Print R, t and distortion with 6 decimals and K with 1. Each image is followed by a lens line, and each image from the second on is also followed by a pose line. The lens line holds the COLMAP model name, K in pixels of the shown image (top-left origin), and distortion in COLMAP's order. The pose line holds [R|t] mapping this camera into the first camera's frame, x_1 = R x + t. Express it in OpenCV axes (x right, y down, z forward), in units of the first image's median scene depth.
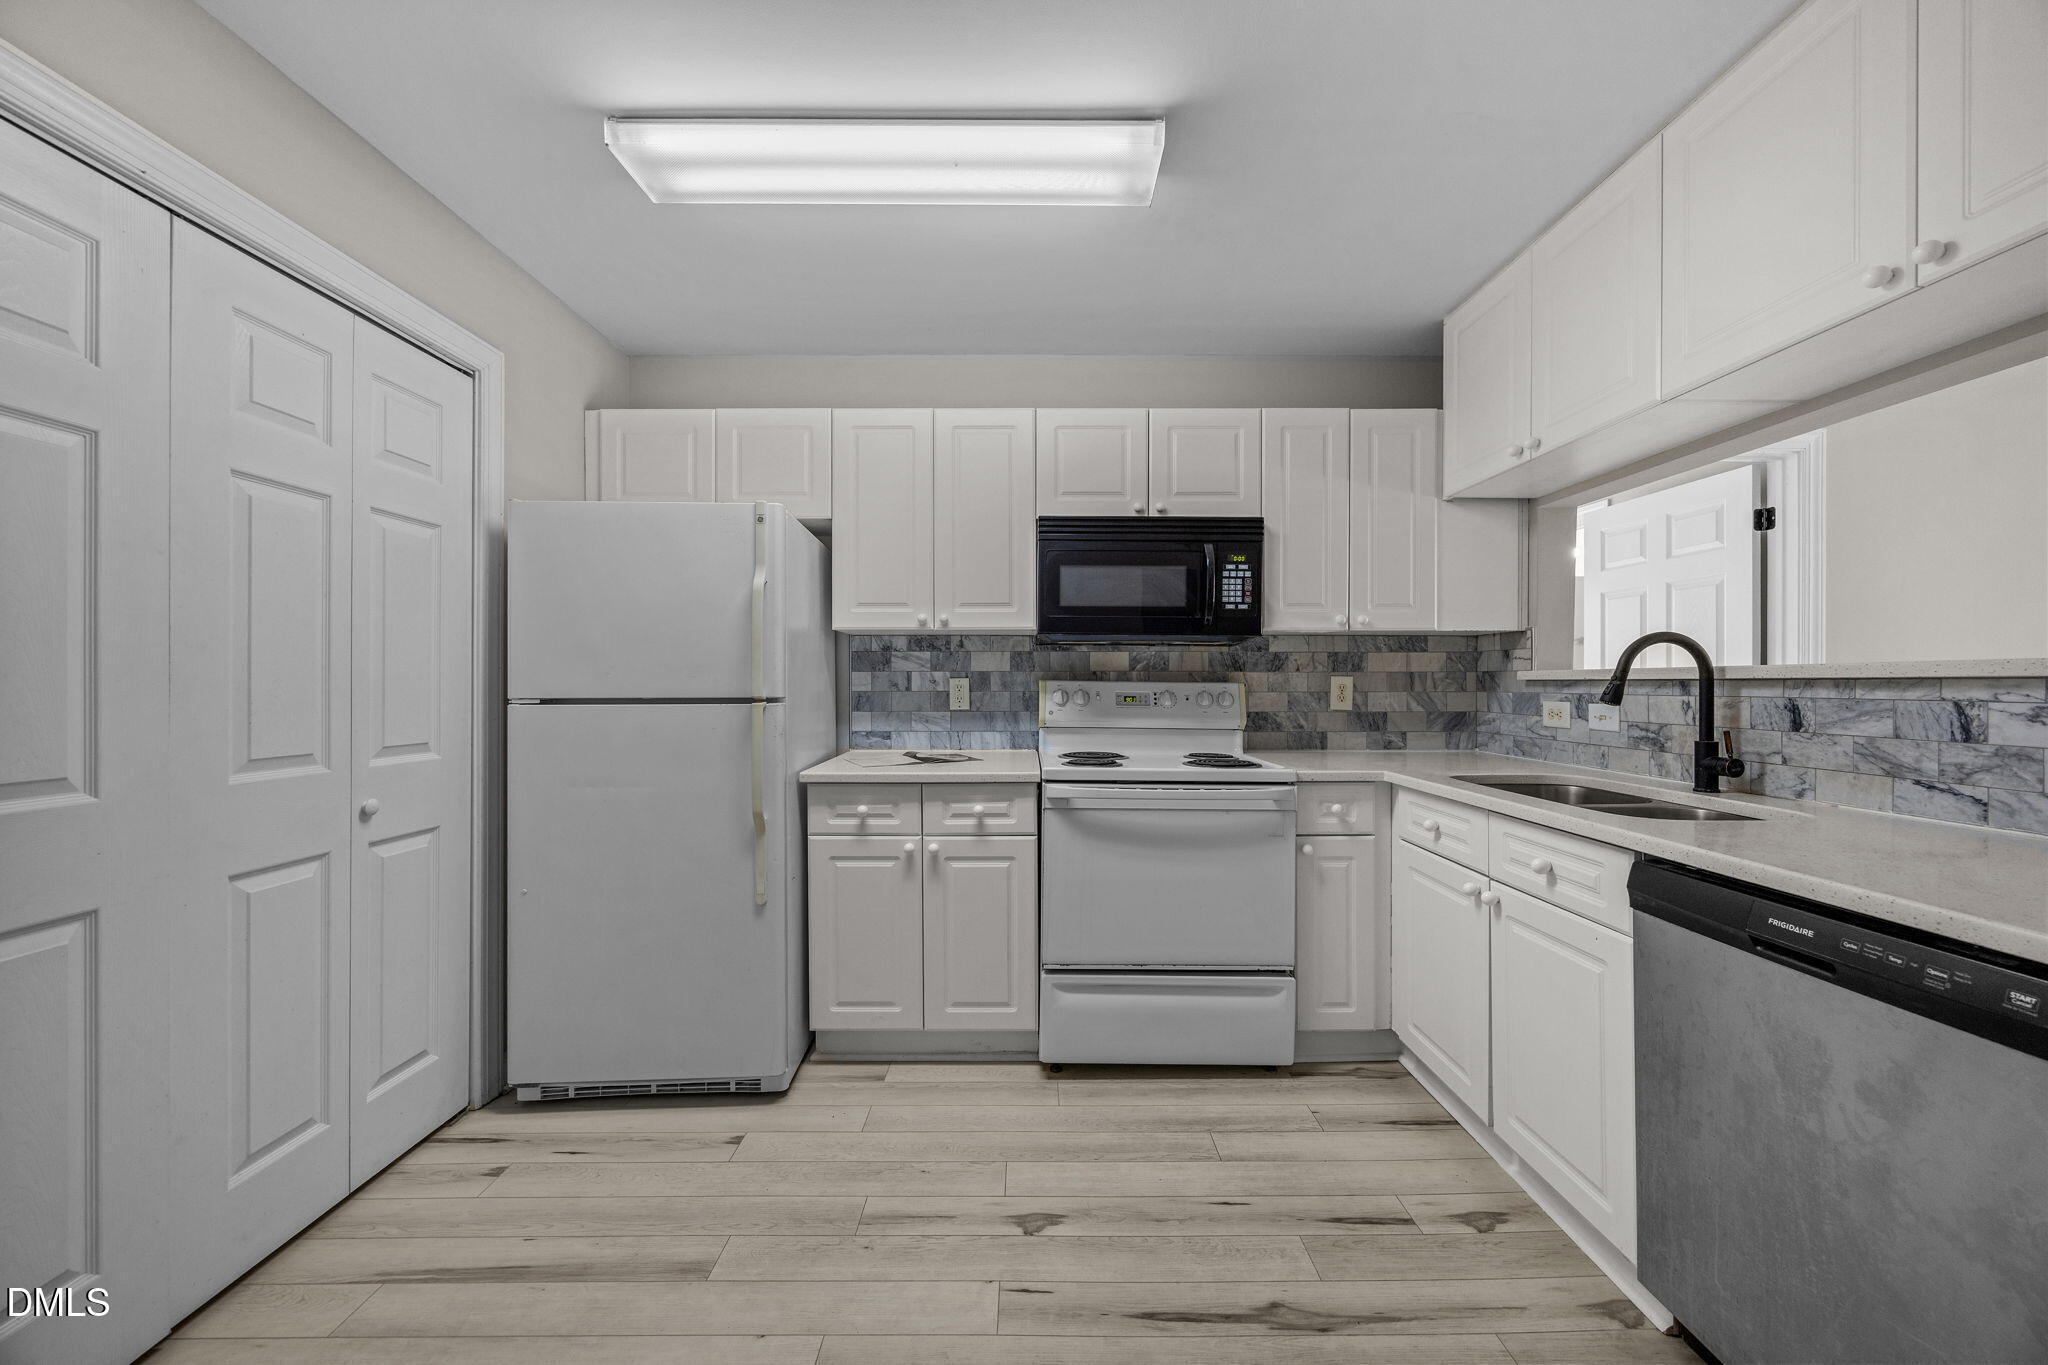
lens RADIAL K [[779.4, 0, 1032.8], [0, 779.4, 685.4], [0, 0, 1]] dist [-0.000376, 0.000141]
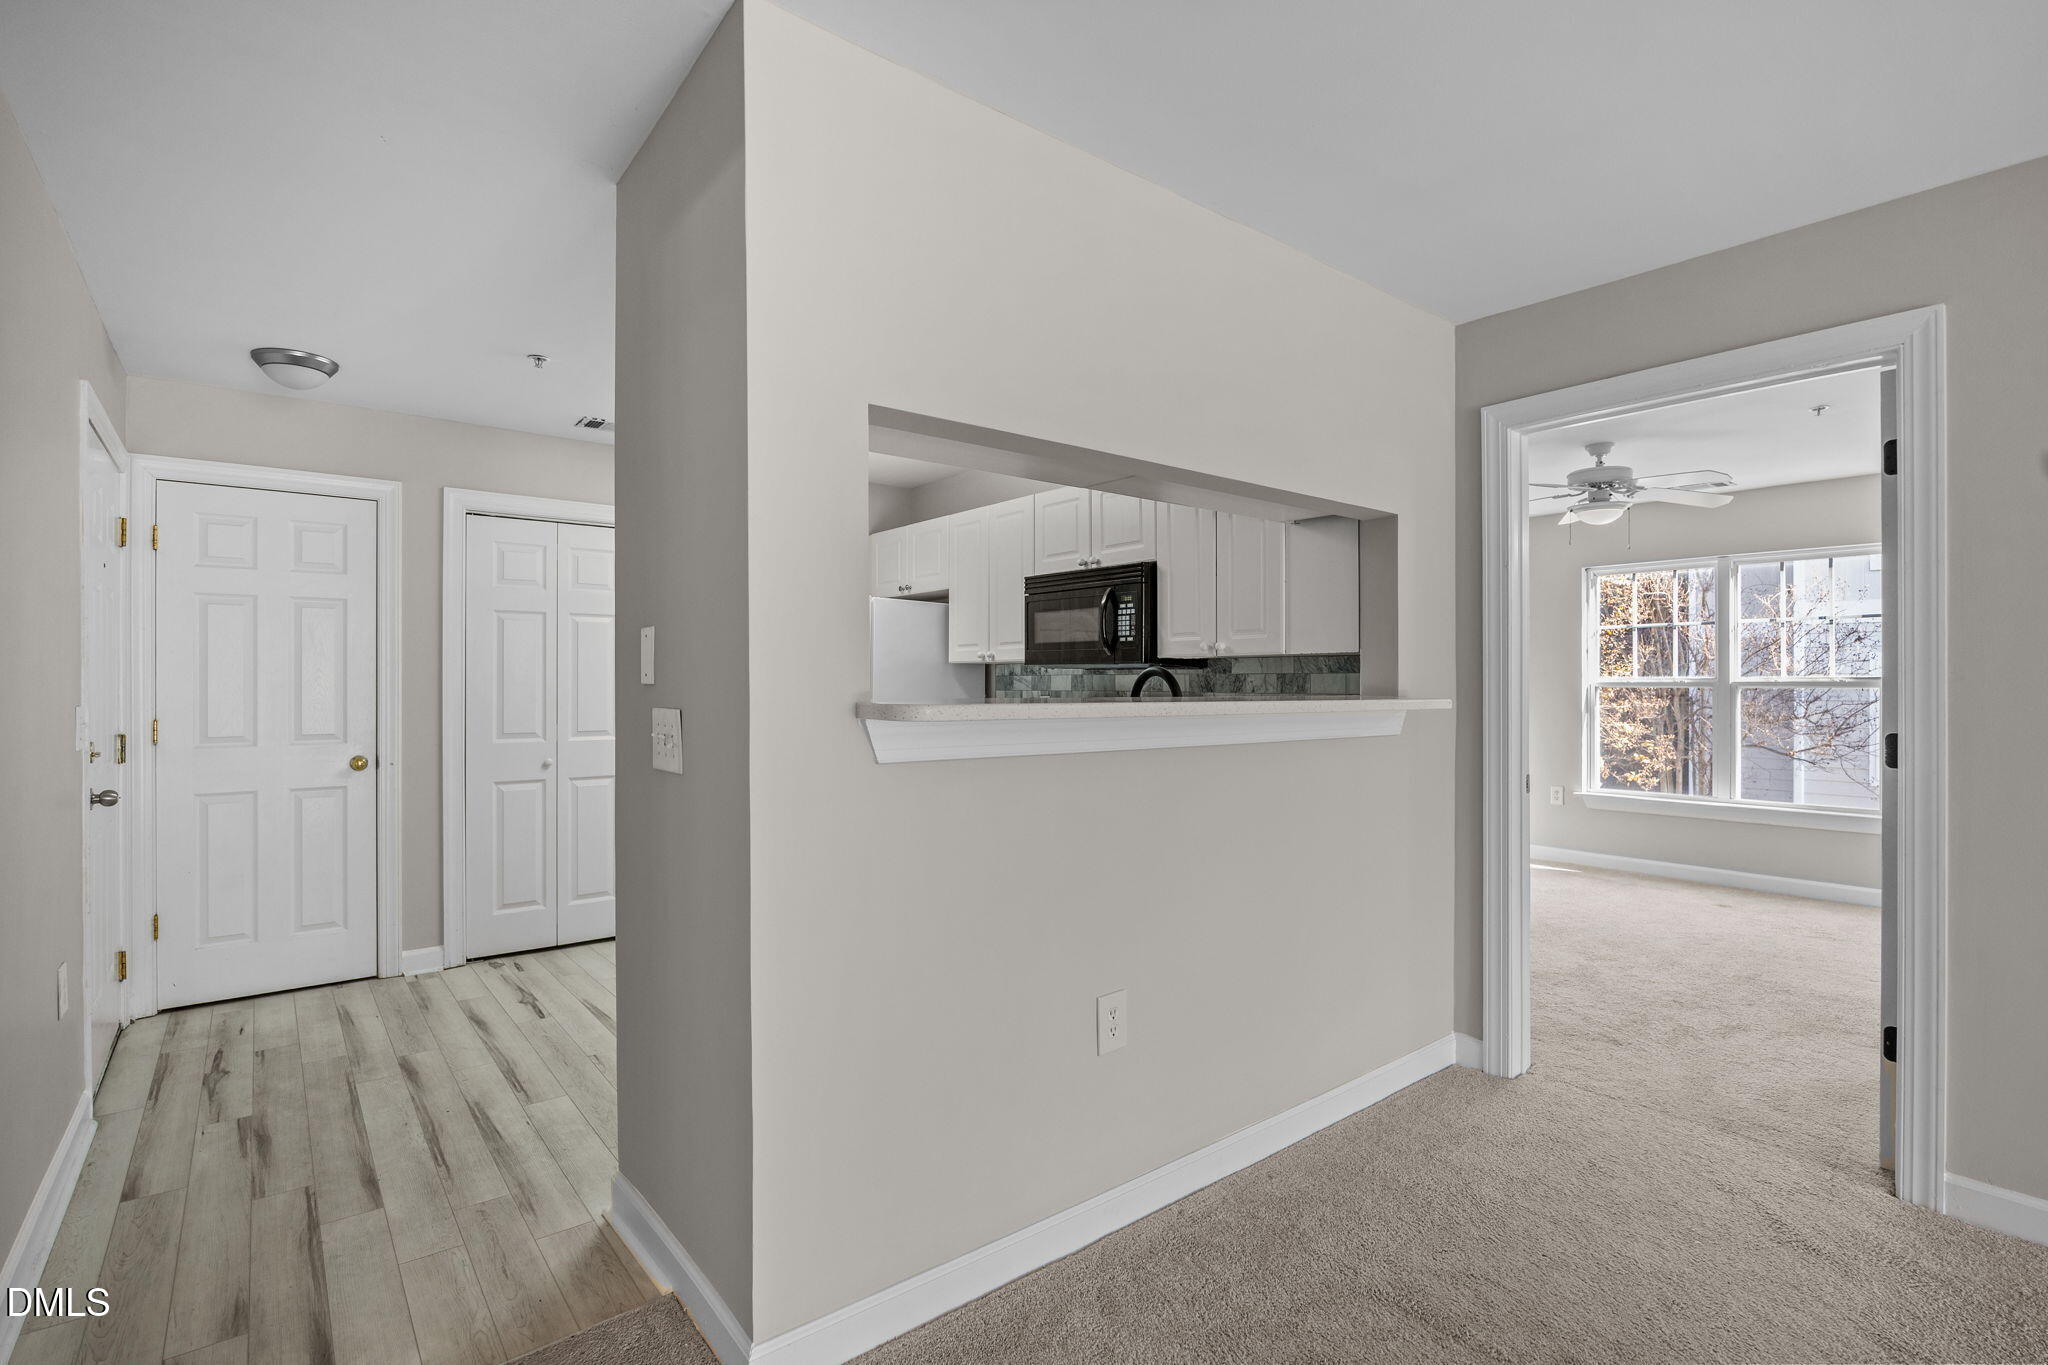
lens RADIAL K [[972.2, 0, 1029.8], [0, 972.2, 685.8], [0, 0, 1]] dist [-0.002864, -0.000505]
pose [[0.619171, 0.001961, -0.785254, 1.329417], [-0.002731, 0.999996, 0.000344, -0.030283], [0.785252, 0.001932, 0.619174, -0.029506]]
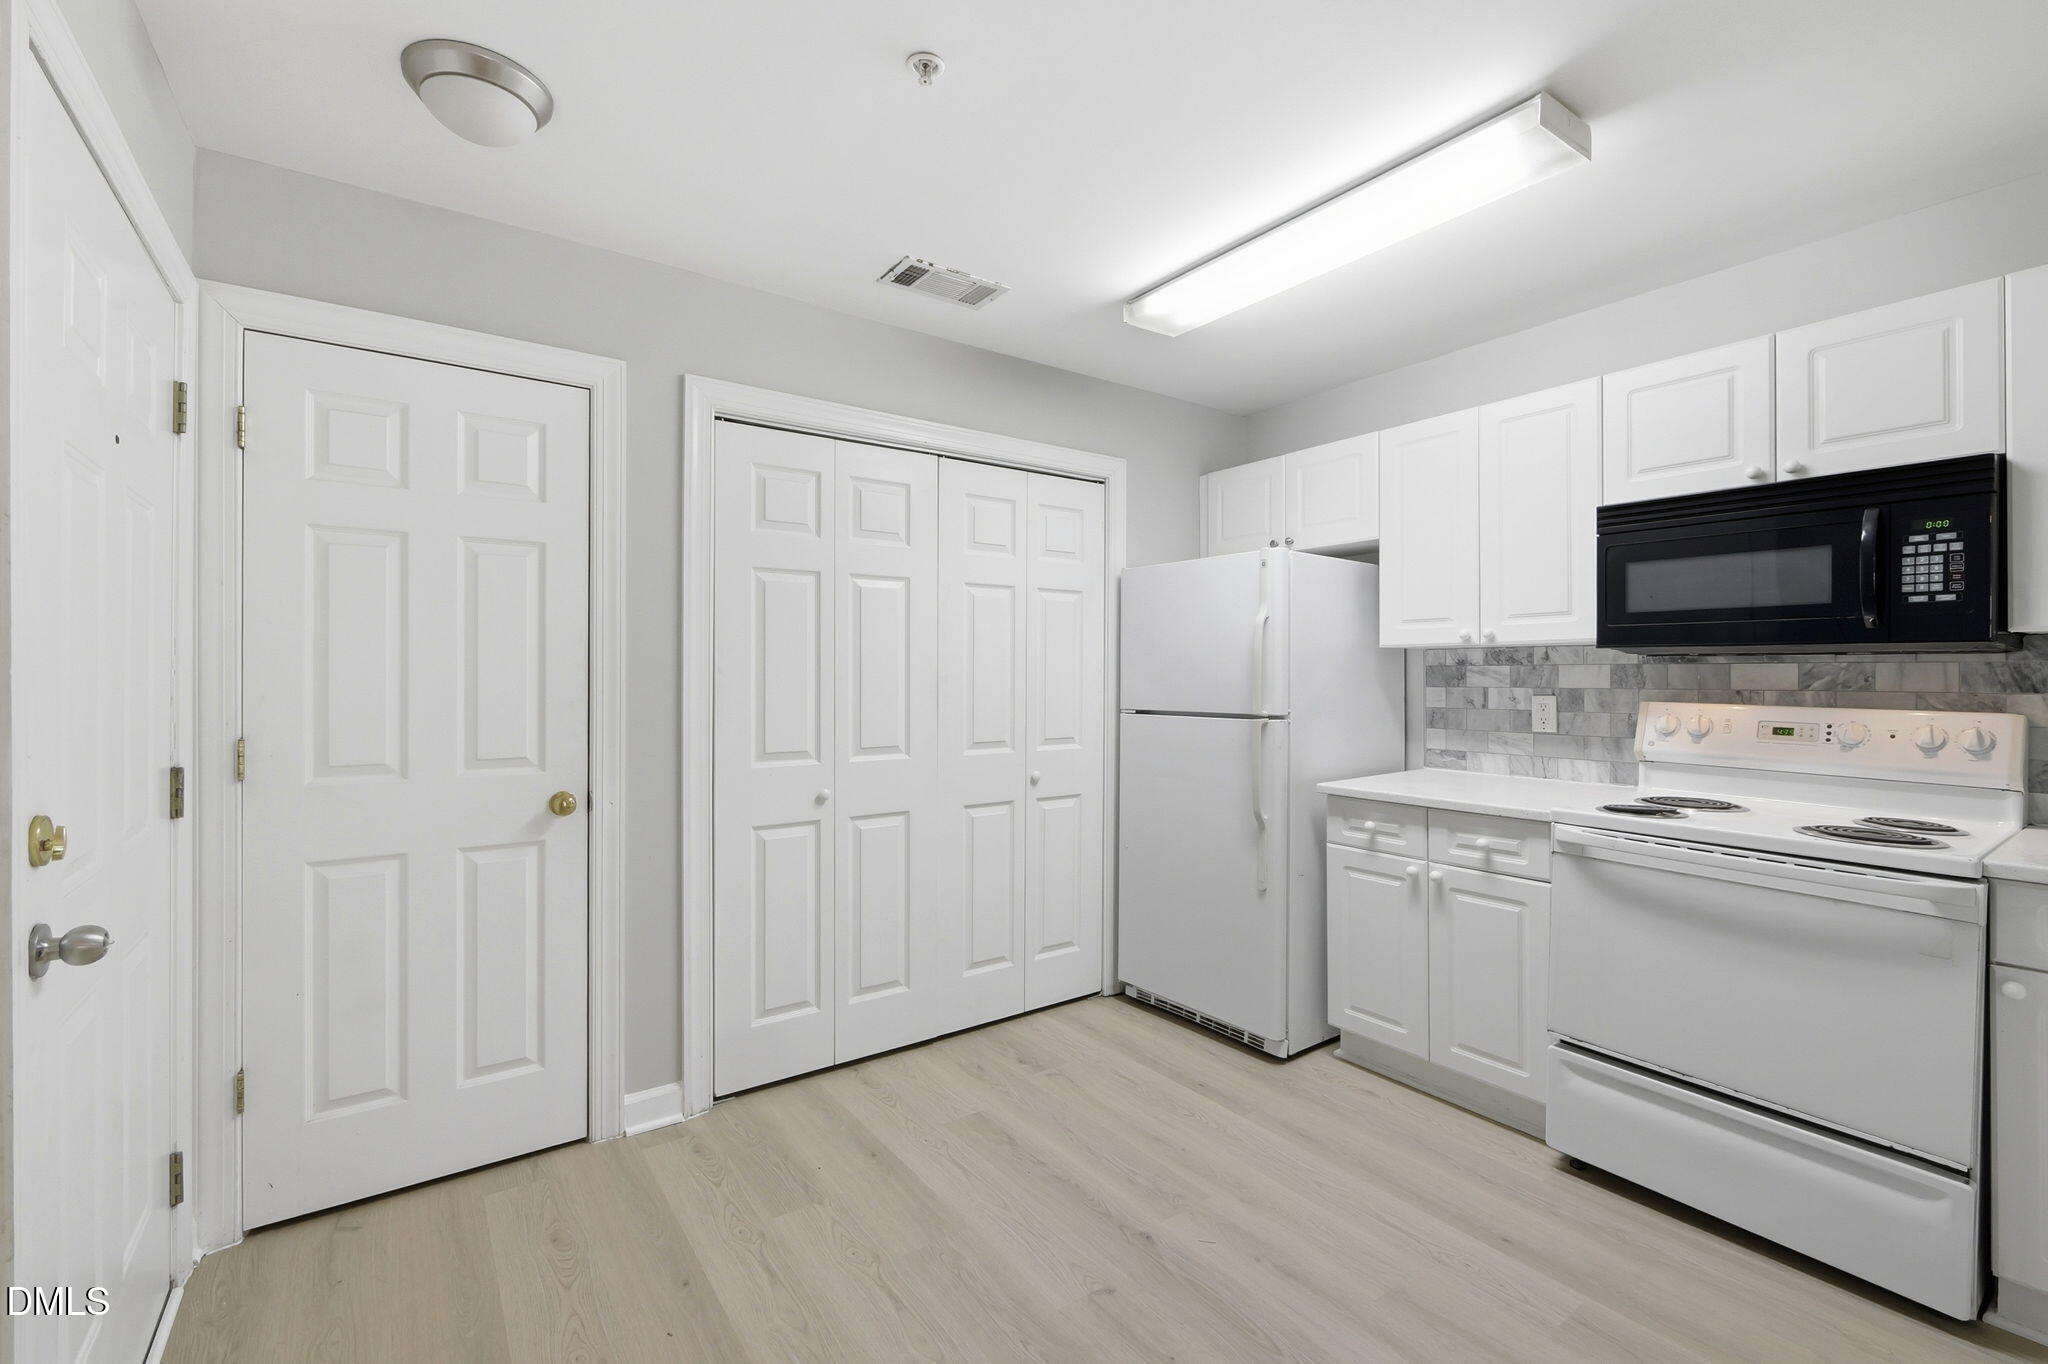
lens RADIAL K [[876.2, 0, 1023.5], [0, 876.2, 672.8], [0, 0, 1]] dist [-0.001992, -0.000329]
pose [[0.580436, -0.002120, -0.814303, 0.414879], [-0.003447, 0.999981, -0.005060, -0.032115], [0.814299, 0.005744, 0.580418, -0.044843]]
